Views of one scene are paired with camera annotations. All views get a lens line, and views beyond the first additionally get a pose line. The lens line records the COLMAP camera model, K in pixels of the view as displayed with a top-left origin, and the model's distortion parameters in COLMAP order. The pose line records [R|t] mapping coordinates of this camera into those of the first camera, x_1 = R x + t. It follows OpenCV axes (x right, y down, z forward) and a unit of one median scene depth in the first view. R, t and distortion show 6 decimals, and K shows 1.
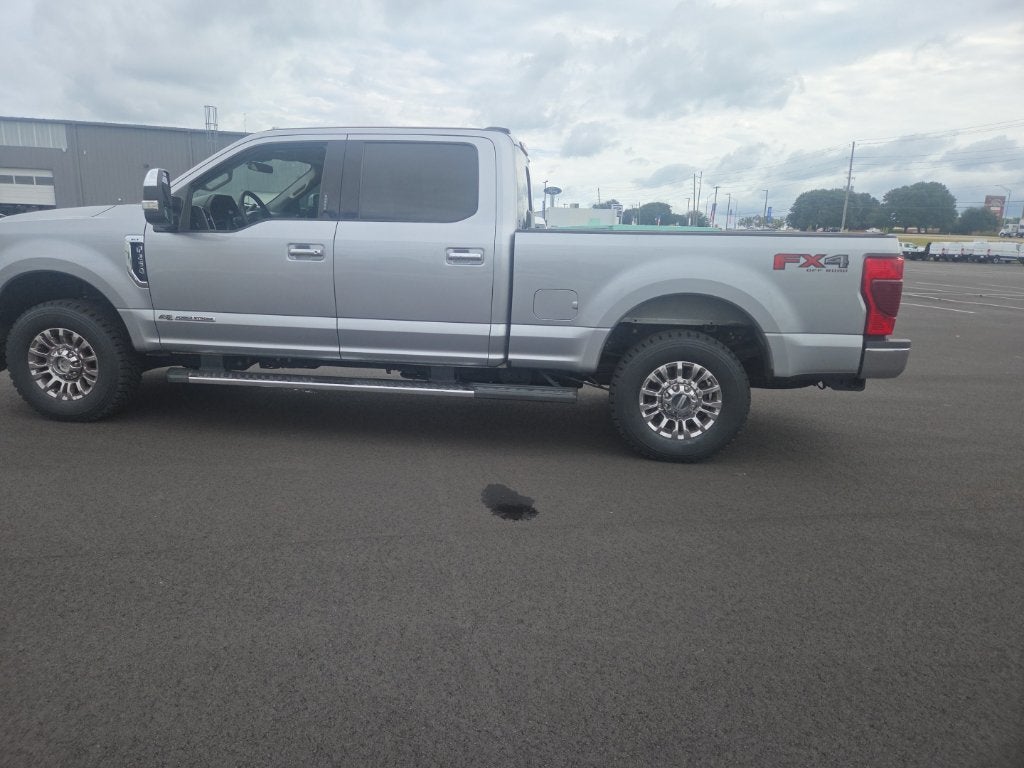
lens RADIAL K [[671.3, 0, 495.8], [0, 671.3, 394.7], [0, 0, 1]] dist [0.075140, -0.069365]
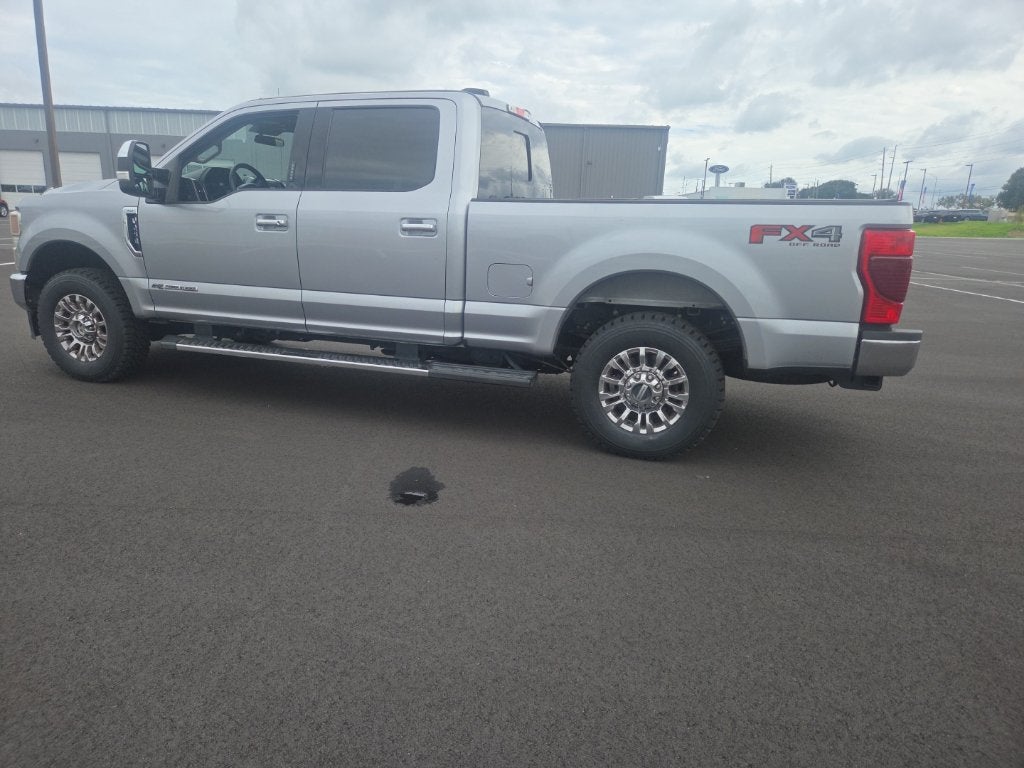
lens RADIAL K [[669.7, 0, 499.1], [0, 669.7, 406.7], [0, 0, 1]] dist [0.074555, -0.062661]
pose [[0.976812, 0.056976, -0.206376, 0.268630], [-0.048576, 0.997780, 0.045547, -0.001553], [0.208513, -0.034466, 0.977412, 0.082406]]
